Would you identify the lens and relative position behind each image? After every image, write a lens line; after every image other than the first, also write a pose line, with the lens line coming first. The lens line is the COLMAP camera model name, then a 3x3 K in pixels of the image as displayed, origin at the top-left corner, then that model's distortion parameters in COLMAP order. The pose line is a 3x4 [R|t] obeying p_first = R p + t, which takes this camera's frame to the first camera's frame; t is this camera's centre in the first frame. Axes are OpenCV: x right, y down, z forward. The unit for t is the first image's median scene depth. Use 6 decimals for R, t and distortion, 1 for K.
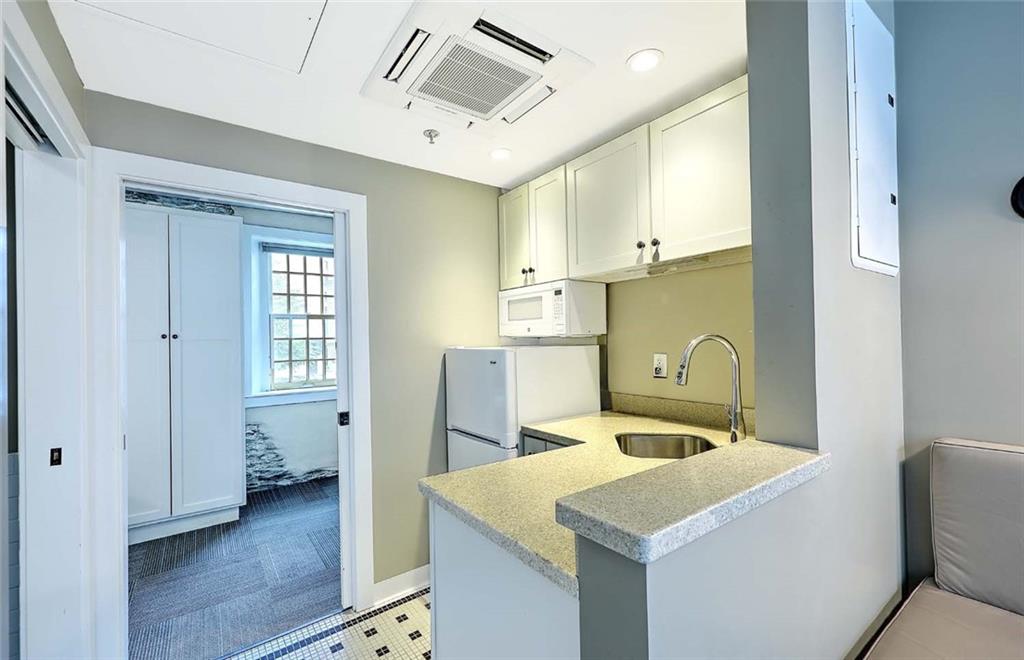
lens RADIAL K [[425.8, 0, 506.0], [0, 425.8, 336.4], [0, 0, 1]] dist [0.001609, 0.000117]
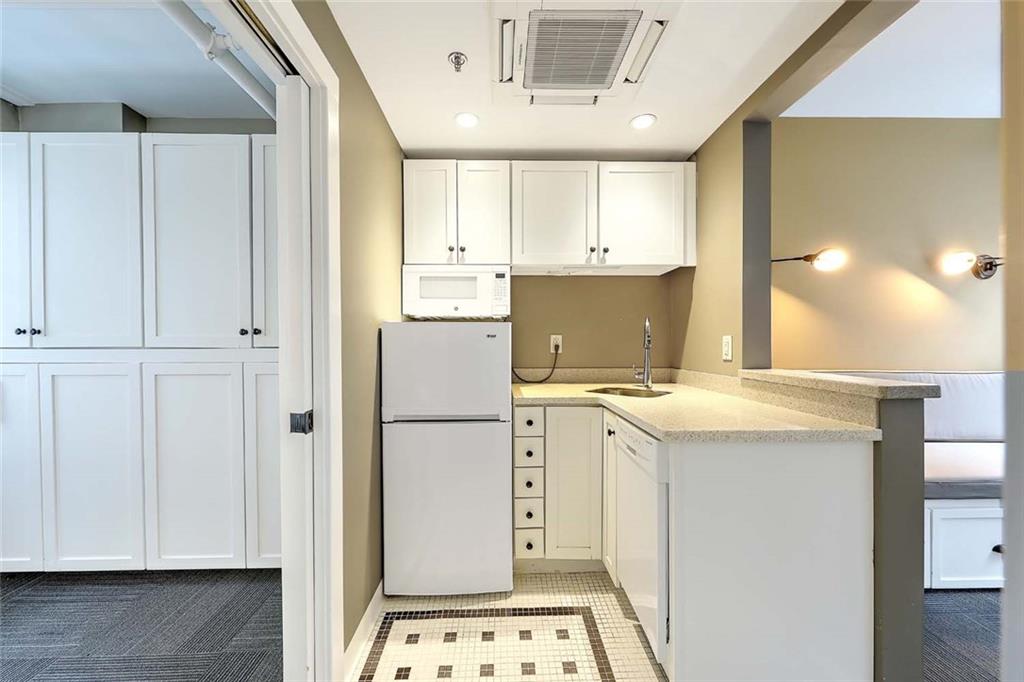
lens RADIAL K [[365.4, 0, 509.9], [0, 365.4, 346.2], [0, 0, 1]] dist [-0.000824, -0.000012]
pose [[0.568350, 0.010923, 0.822715, -0.597567], [-0.015552, 0.999876, -0.002531, 0.074530], [-0.822640, -0.011357, 0.568449, 0.429584]]
